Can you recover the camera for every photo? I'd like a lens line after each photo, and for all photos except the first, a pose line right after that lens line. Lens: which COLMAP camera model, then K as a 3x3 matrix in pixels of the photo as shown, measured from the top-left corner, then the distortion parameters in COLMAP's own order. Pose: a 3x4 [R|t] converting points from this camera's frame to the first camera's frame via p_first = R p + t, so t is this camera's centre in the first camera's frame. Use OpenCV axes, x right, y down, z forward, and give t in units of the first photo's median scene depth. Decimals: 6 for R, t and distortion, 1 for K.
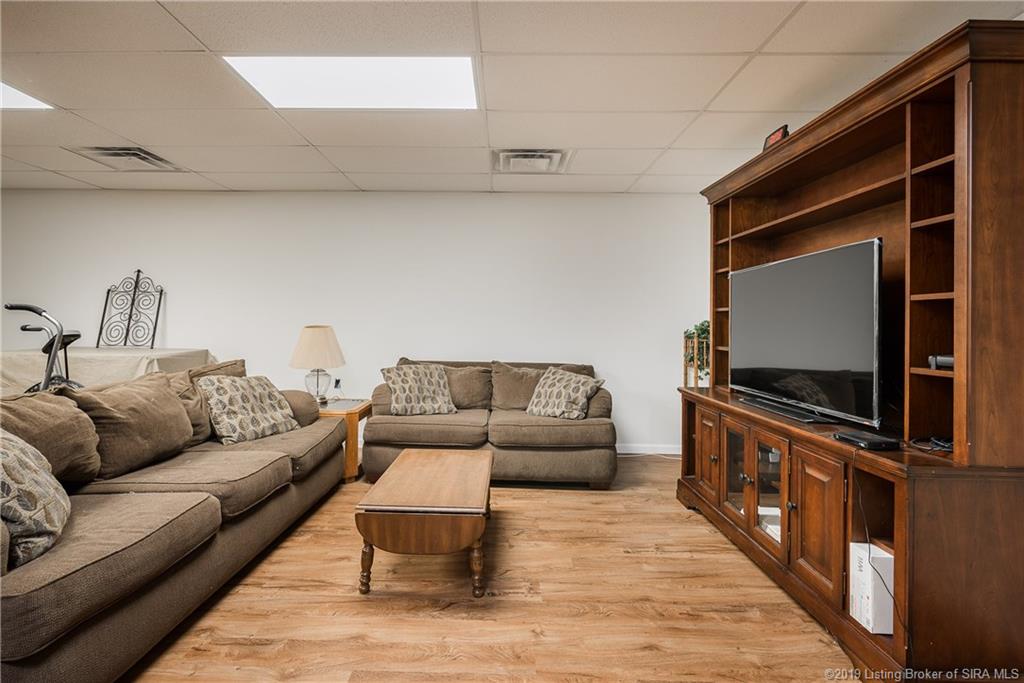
lens RADIAL K [[503.5, 0, 509.6], [0, 503.5, 335.7], [0, 0, 1]] dist [-0.000886, -0.000463]
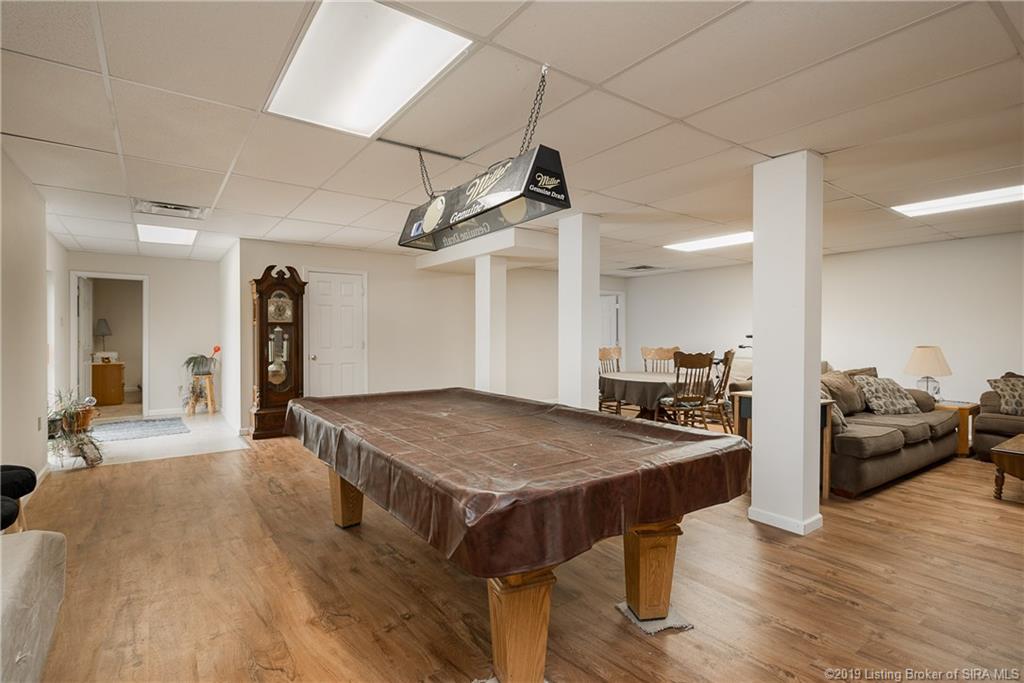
lens RADIAL K [[503.5, 0, 509.6], [0, 503.5, 335.7], [0, 0, 1]] dist [-0.000886, -0.000463]
pose [[0.582384, -0.011262, -0.812836, 0.094423], [-0.016859, 0.999522, -0.025928, 0.008113], [0.812739, 0.028803, 0.581915, -0.870236]]
